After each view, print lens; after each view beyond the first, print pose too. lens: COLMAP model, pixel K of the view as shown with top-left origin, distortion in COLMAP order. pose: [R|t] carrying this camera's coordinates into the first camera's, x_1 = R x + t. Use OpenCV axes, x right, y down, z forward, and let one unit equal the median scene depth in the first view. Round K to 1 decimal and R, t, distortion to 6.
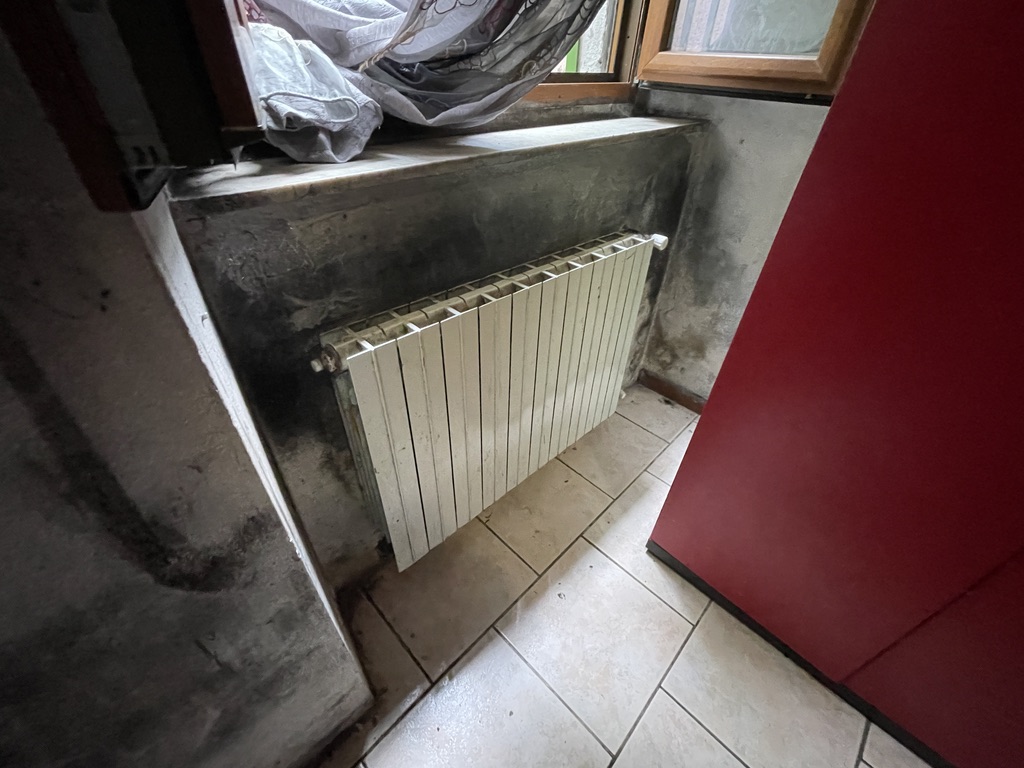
lens RADIAL K [[430.7, 0, 513.3], [0, 430.7, 384.3], [0, 0, 1]] dist [-0.000007, -0.000007]
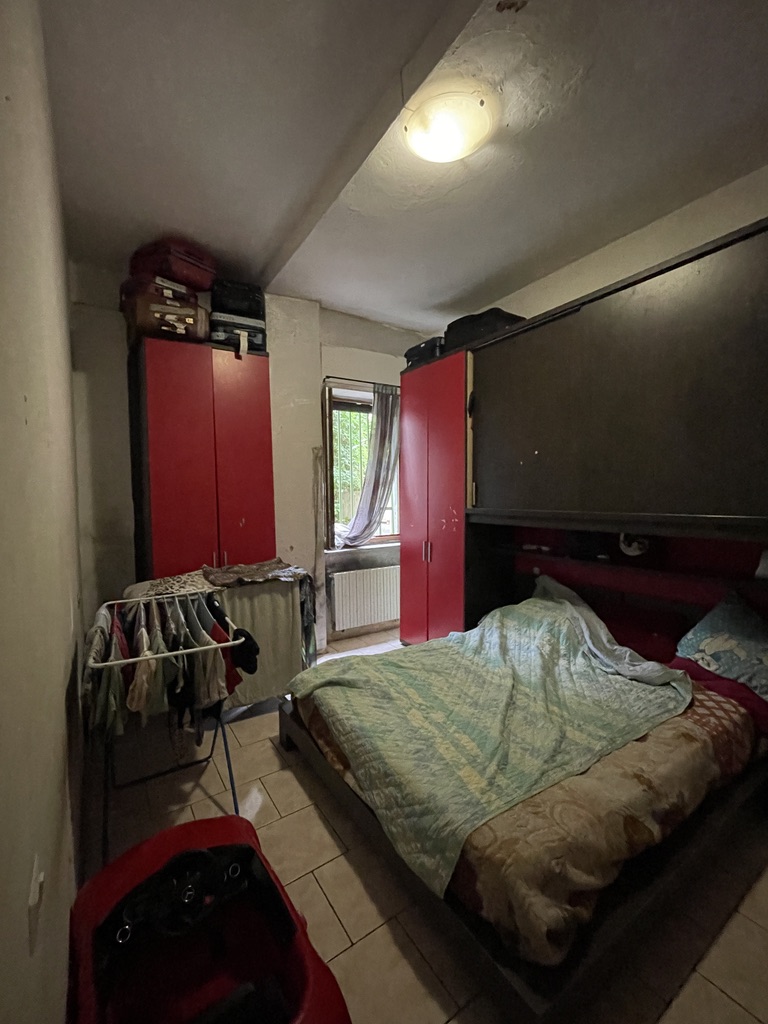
lens RADIAL K [[430.7, 0, 384.4], [0, 430.7, 512.8], [0, 0, 1]] dist [-0.000007, -0.000007]
pose [[0.978548, -0.034396, -0.203129, 1.582136], [-0.088452, 0.820327, -0.565014, 2.553461], [0.186066, 0.570860, 0.799686, -4.264284]]
